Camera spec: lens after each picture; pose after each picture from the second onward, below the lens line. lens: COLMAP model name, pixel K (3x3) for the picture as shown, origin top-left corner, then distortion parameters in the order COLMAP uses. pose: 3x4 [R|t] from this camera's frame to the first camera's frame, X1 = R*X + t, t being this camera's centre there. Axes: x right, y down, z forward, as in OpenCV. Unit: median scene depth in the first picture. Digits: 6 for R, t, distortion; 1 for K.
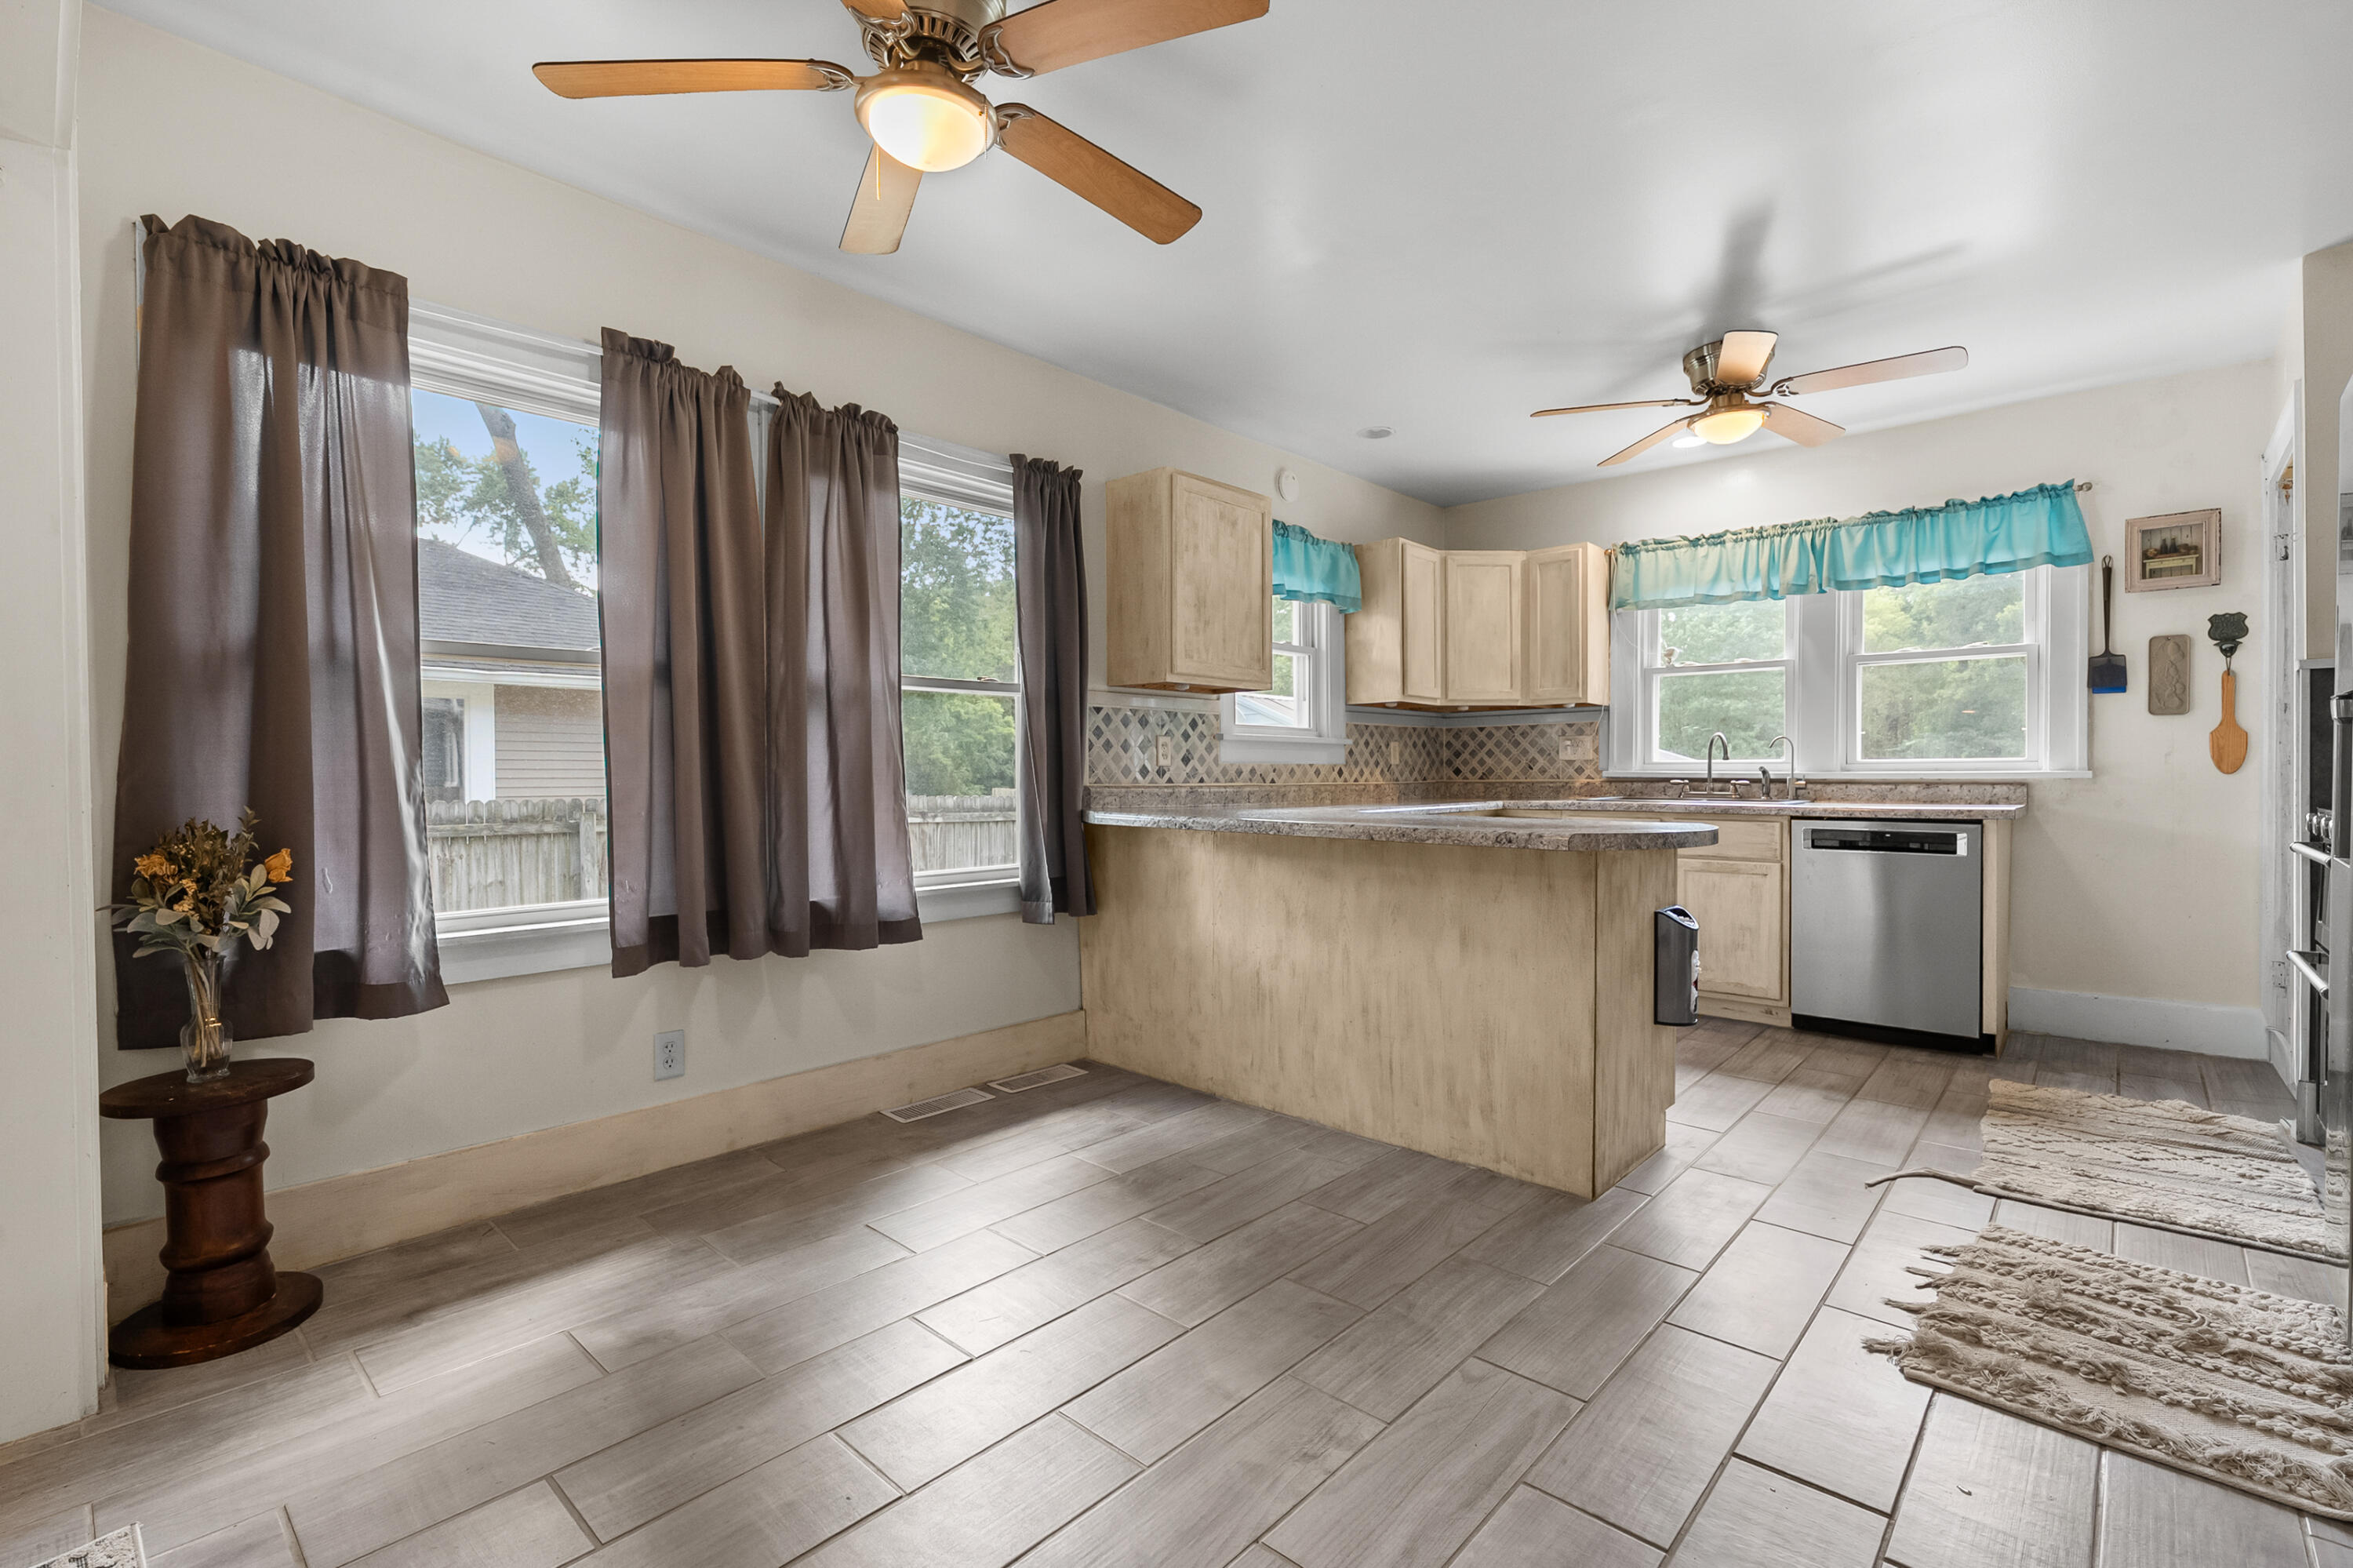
lens RADIAL K [[1073.4, 0, 1163.5], [0, 1073.4, 787.3], [0, 0, 1]] dist [-0.009005, 0.002750]
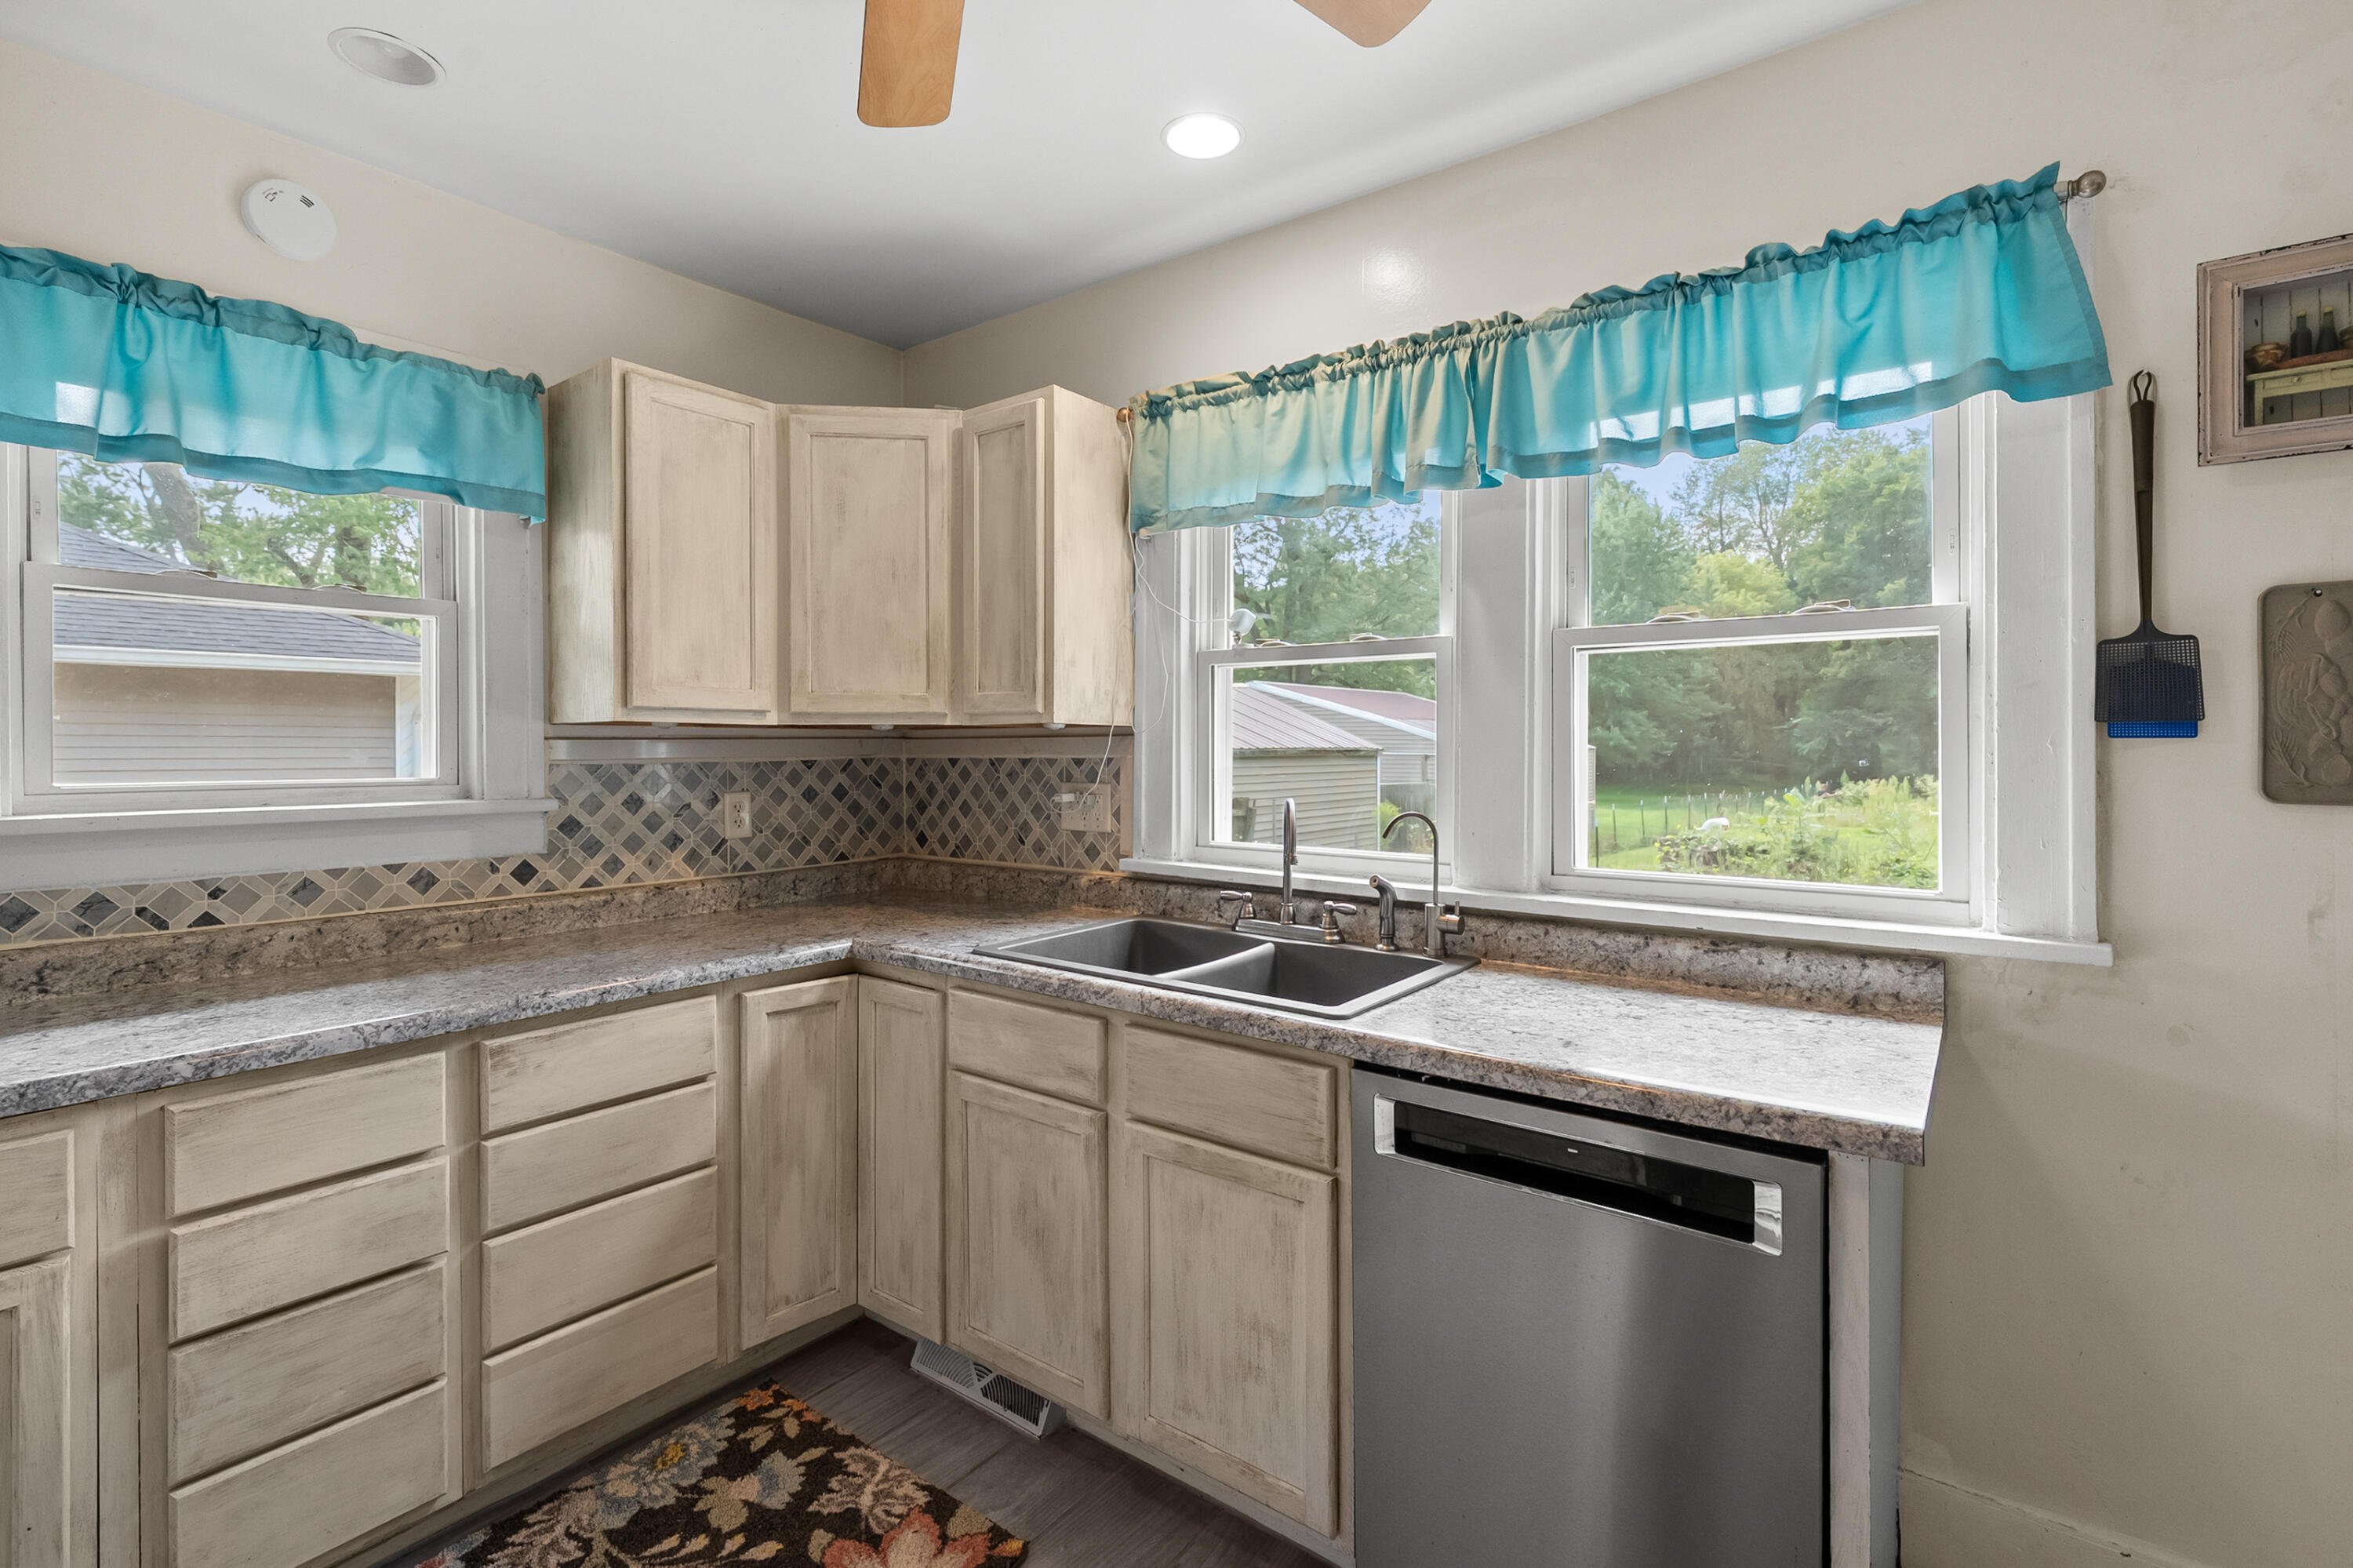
lens RADIAL K [[1073.4, 0, 1182.8], [0, 1073.4, 741.2], [0, 0, 1]] dist [-0.009005, 0.002750]
pose [[0.996432, 0.002493, 0.084362, 0.504089], [-0.001279, 0.999895, -0.014444, -0.078944], [-0.084389, 0.014285, 0.996330, 0.640971]]
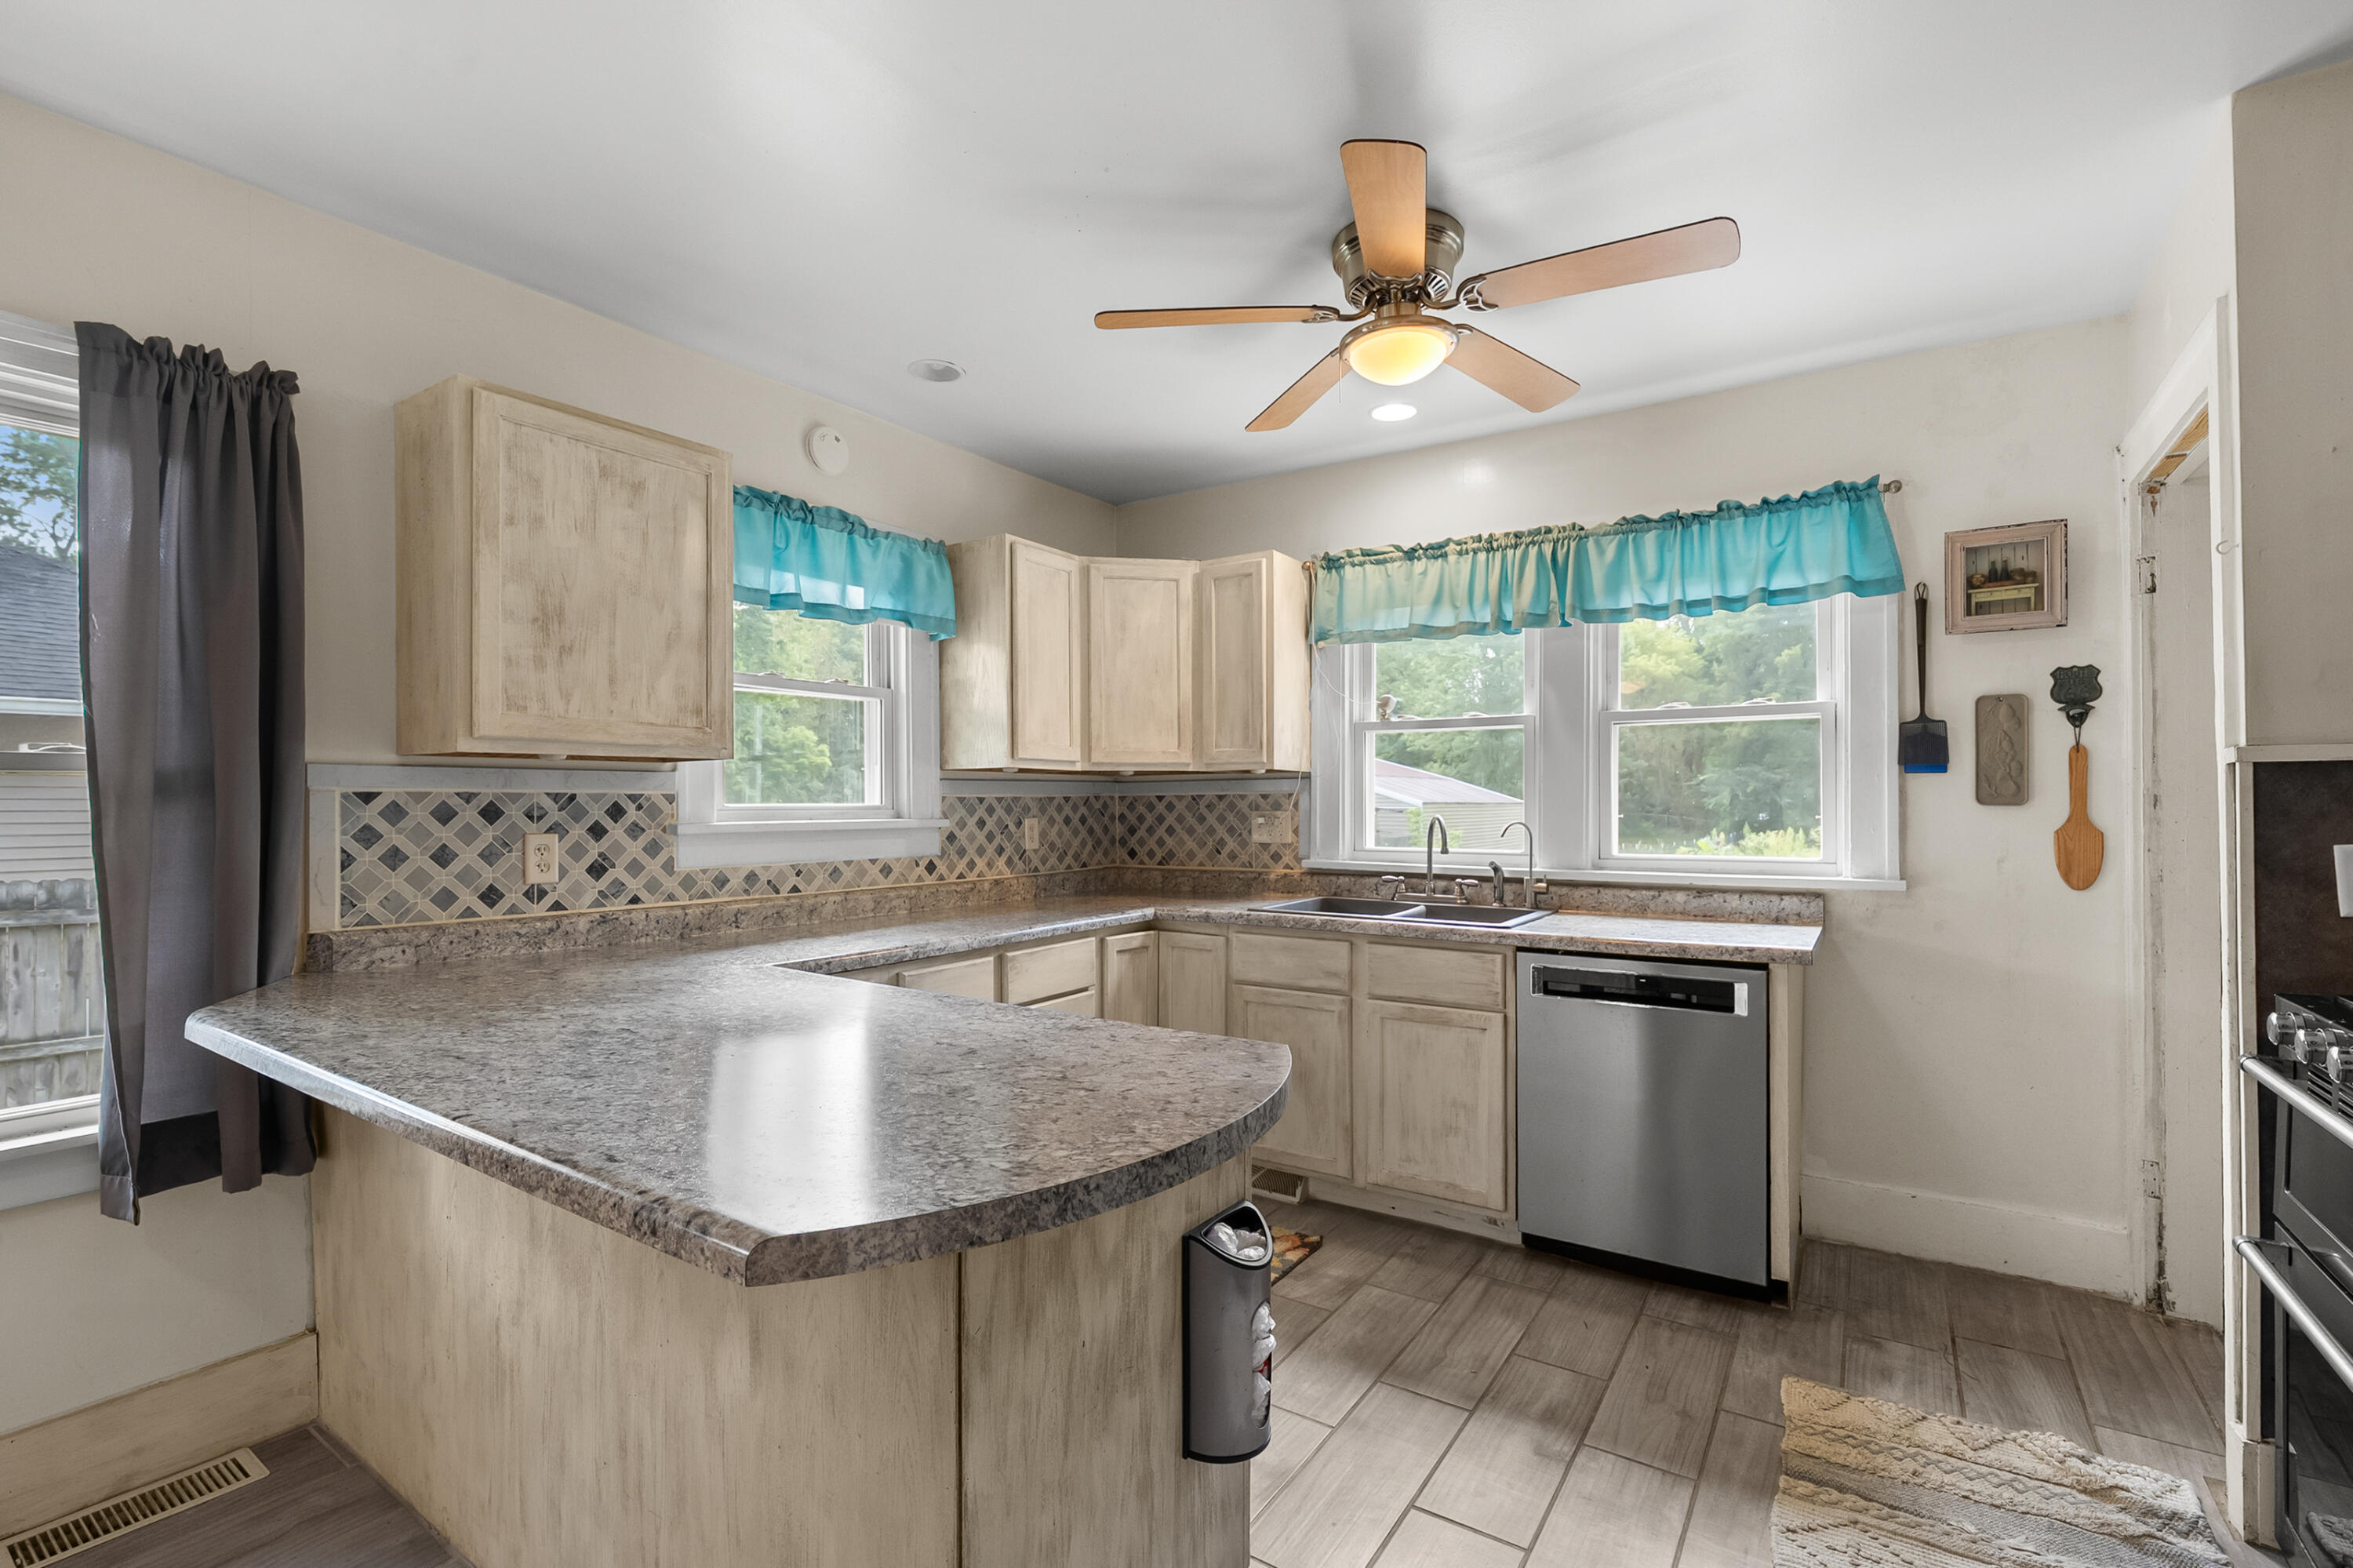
lens RADIAL K [[1073.4, 0, 1177.3], [0, 1073.4, 799.9], [0, 0, 1]] dist [-0.009005, 0.002750]
pose [[0.988606, 0.000466, 0.150524, 0.270042], [0.001591, 0.999907, -0.013542, -0.059412], [-0.150516, 0.013627, 0.988514, 0.353046]]
